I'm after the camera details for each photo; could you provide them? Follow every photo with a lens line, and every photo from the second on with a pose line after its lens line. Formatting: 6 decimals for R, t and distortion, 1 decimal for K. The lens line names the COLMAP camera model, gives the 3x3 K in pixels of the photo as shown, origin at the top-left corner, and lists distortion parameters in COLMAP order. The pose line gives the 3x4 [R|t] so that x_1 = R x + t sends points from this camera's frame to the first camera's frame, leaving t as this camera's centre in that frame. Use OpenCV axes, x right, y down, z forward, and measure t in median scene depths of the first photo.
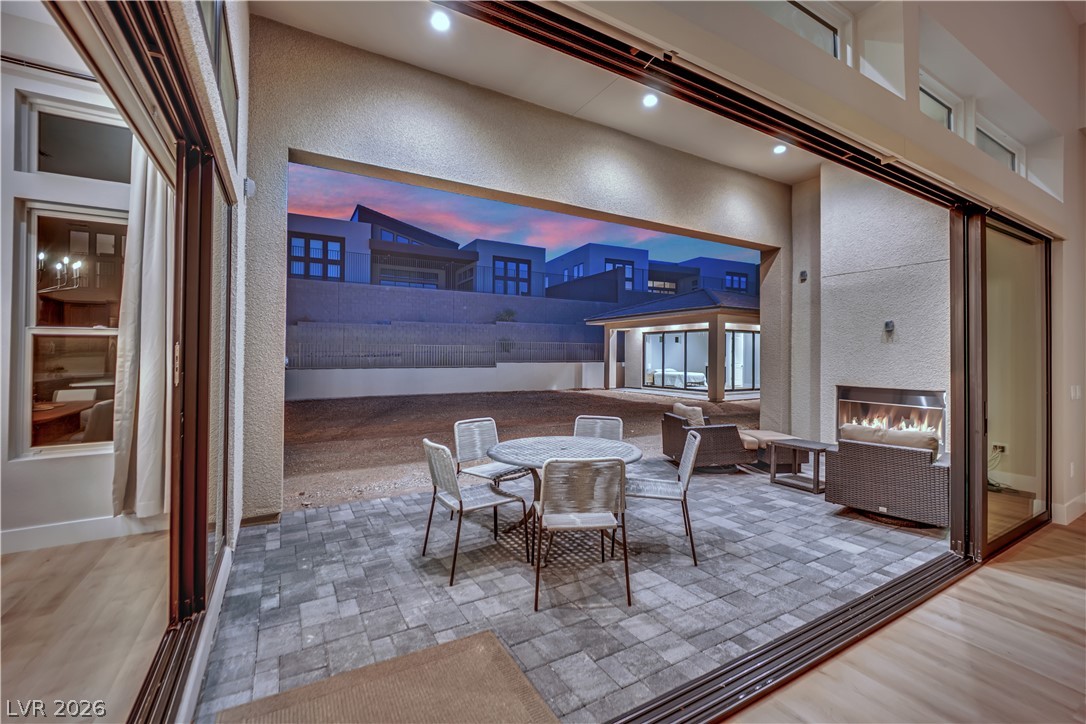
lens RADIAL K [[453.9, 0, 542.0], [0, 453.9, 349.2], [0, 0, 1]] dist [-0.000394, 0.000031]
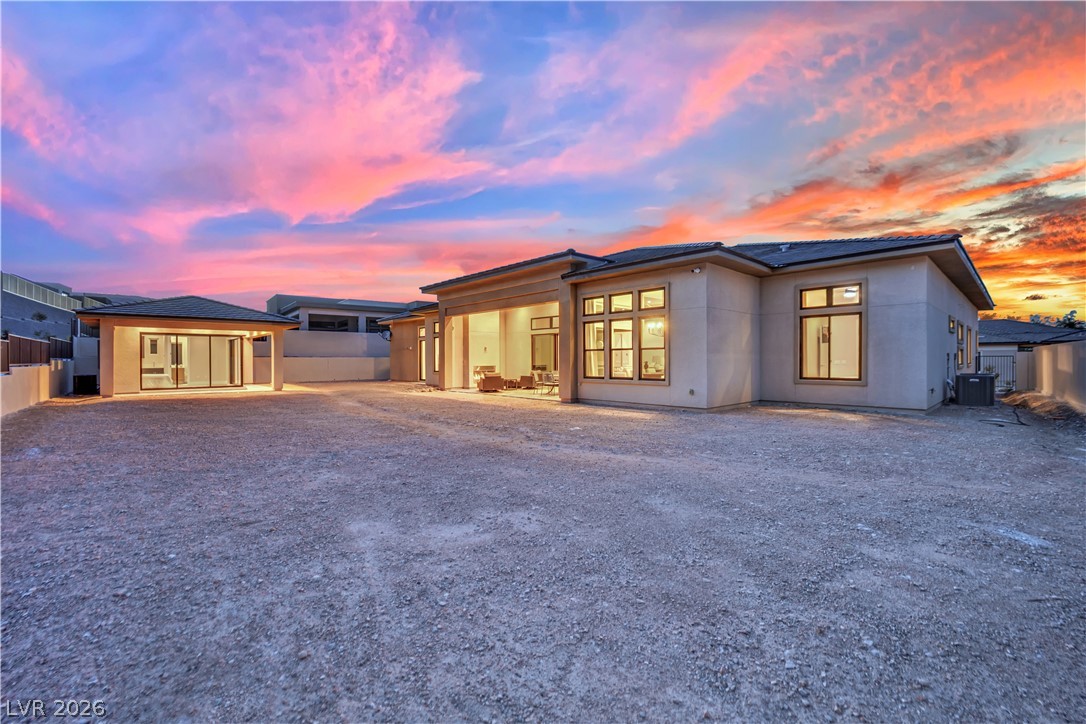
lens RADIAL K [[452.2, 0, 543.0], [0, 452.2, 362.0], [0, 0, 1]] dist [-0.011382, -0.000007]
pose [[-0.223787, -0.012216, 0.974561, -0.889114], [-0.013784, 0.999861, 0.009368, 0.003949], [-0.974541, -0.011337, -0.223925, 0.424485]]
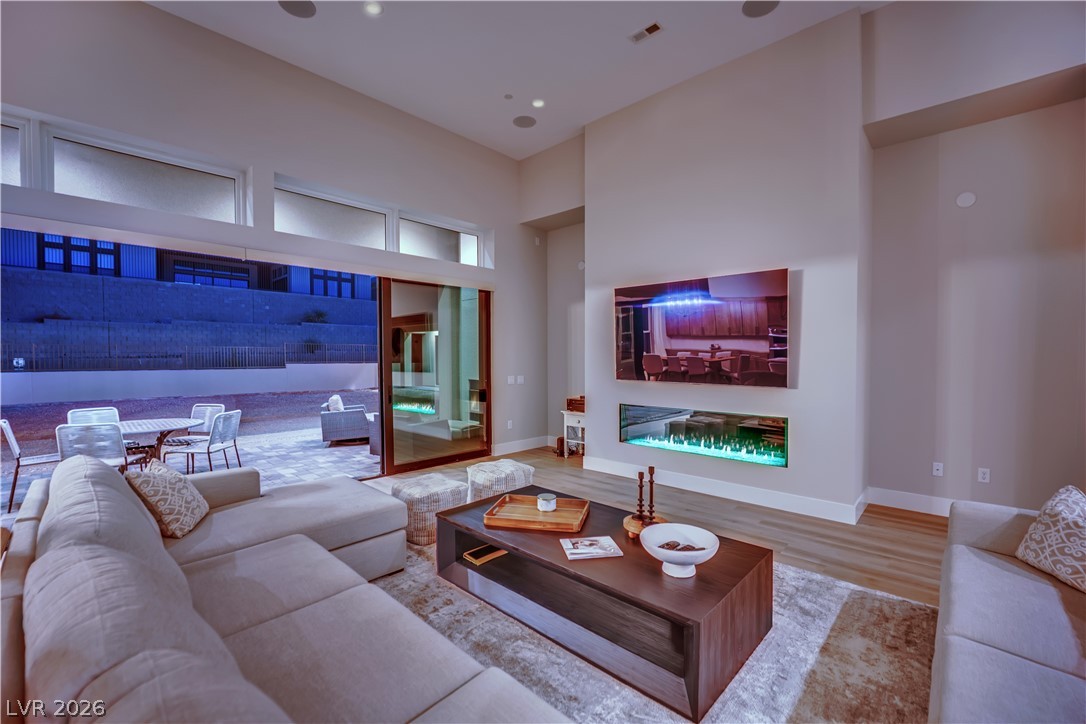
lens RADIAL K [[454.6, 0, 543.0], [0, 454.6, 362.0], [0, 0, 1]] dist [-0.015804, -0.000204]
pose [[0.956438, -0.004652, 0.291899, 0.154847], [-0.003293, 0.999637, 0.026723, -0.003686], [-0.291918, -0.026520, 0.956076, -0.132113]]
